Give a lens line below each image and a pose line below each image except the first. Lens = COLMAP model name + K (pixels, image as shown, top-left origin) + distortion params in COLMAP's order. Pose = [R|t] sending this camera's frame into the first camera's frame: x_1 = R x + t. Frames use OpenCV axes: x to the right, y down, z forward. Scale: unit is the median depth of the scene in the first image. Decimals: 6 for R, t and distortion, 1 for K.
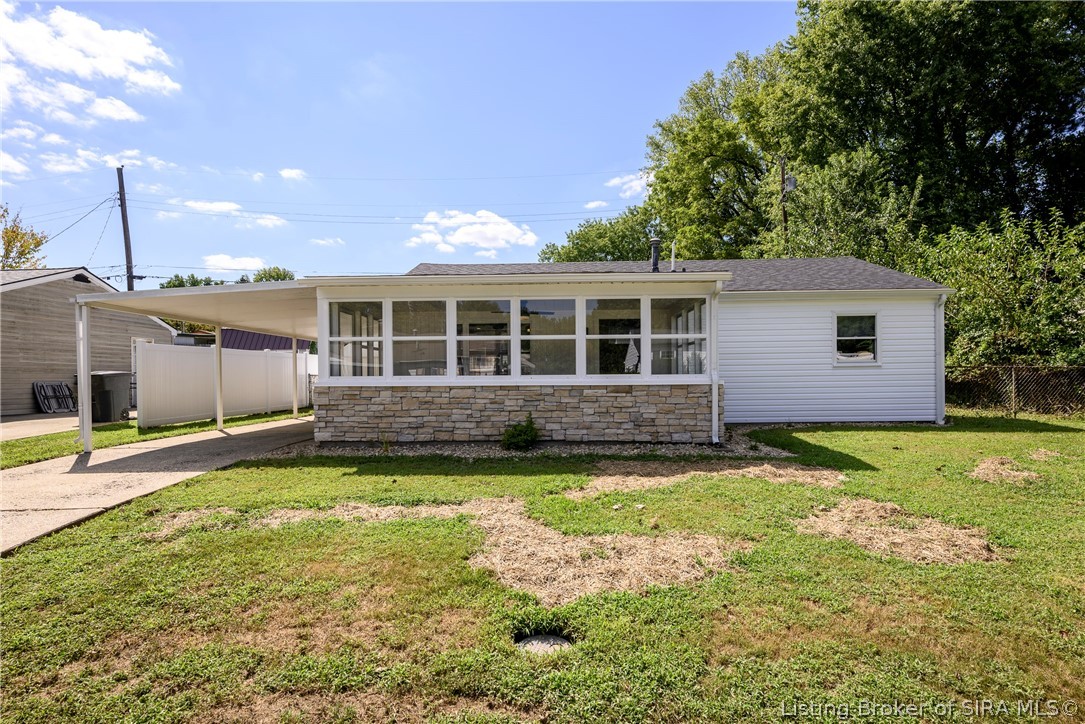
lens RADIAL K [[562.6, 0, 540.9], [0, 562.6, 385.2], [0, 0, 1]] dist [0.001153, -0.000468]
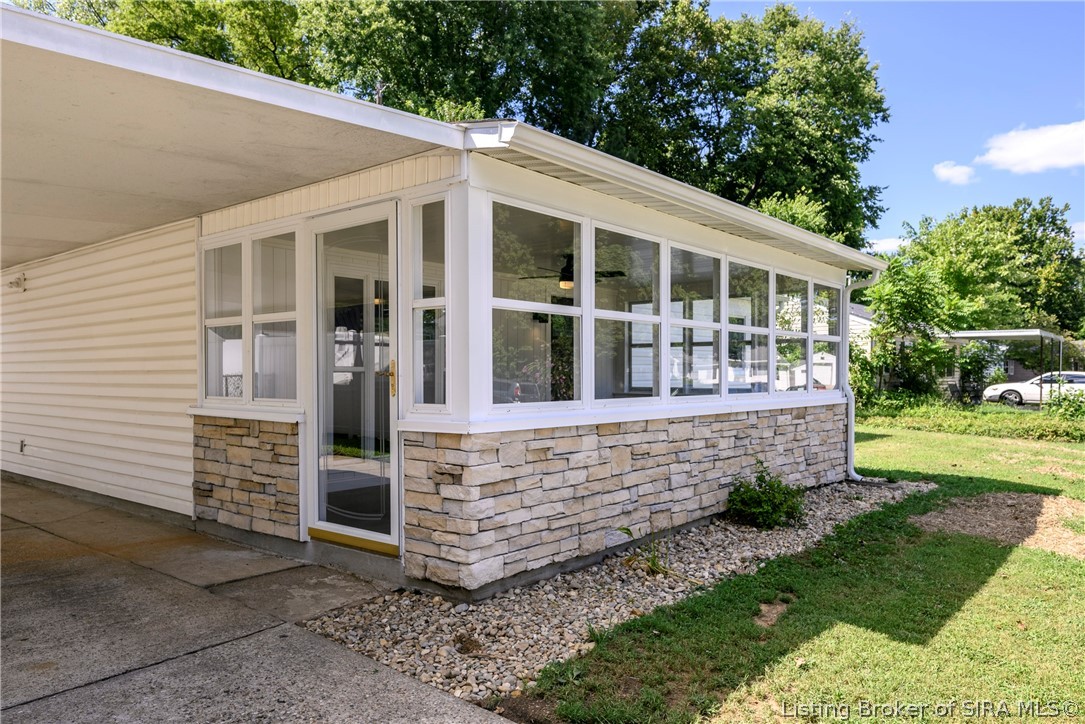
lens RADIAL K [[762.7, 0, 542.8], [0, 762.7, 387.0], [0, 0, 1]] dist [0.001459, 0.001479]
pose [[0.617434, -0.006316, 0.786597, -0.751802], [0.004071, 0.999980, 0.004834, -0.029254], [-0.786612, 0.000218, 0.617448, 0.669852]]
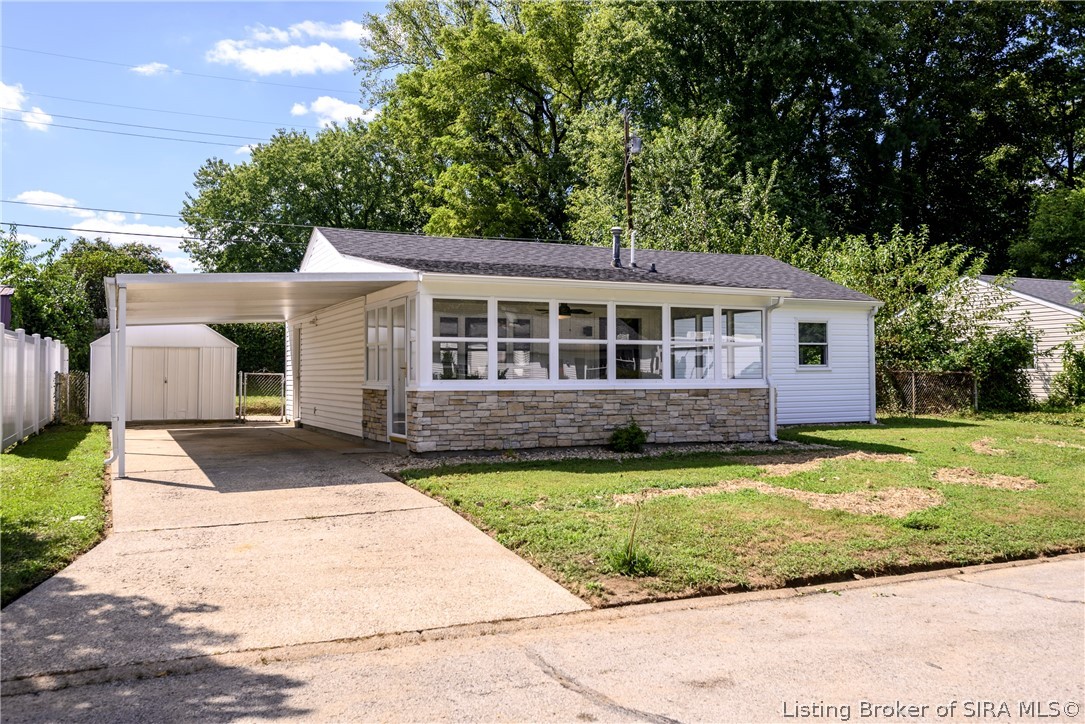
lens RADIAL K [[911.6, 0, 542.5], [0, 911.6, 362.0], [0, 0, 1]] dist [-0.001564, -0.000432]
pose [[0.893502, 0.011487, 0.448913, -0.883164], [0.001359, 0.999599, -0.028282, -0.002671], [-0.449058, 0.025880, 0.893128, -0.398269]]
